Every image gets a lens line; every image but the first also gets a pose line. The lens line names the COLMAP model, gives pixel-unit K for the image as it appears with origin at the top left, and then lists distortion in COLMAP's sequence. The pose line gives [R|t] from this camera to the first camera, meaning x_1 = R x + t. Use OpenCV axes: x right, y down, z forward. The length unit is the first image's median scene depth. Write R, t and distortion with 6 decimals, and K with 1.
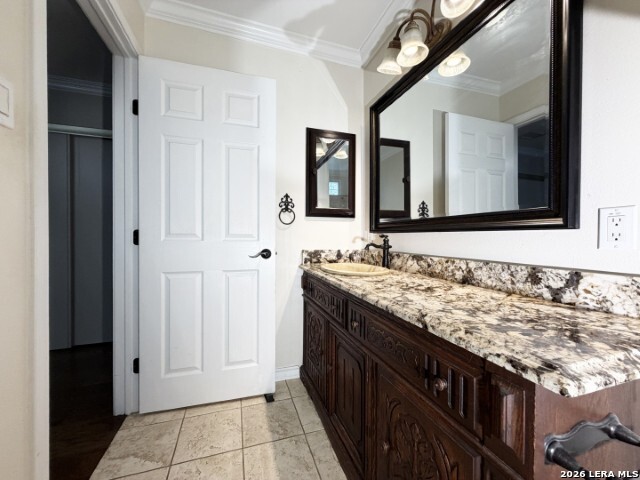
lens RADIAL K [[256.2, 0, 320.0], [0, 256.2, 240.0], [0, 0, 1]] dist [0.000722, -0.000077]
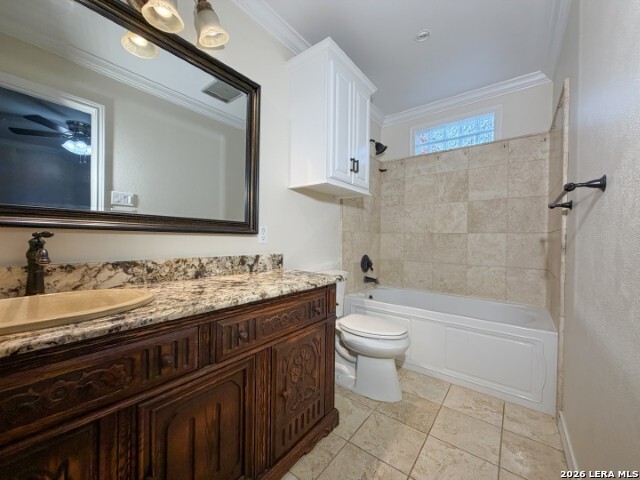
lens RADIAL K [[256.2, 0, 320.0], [0, 256.2, 240.0], [0, 0, 1]] dist [0.000722, -0.000077]
pose [[-0.559555, -0.042461, 0.827705, -0.779809], [-0.031054, 0.999060, 0.030258, -0.064490], [-0.828211, -0.008772, -0.560347, 1.227446]]
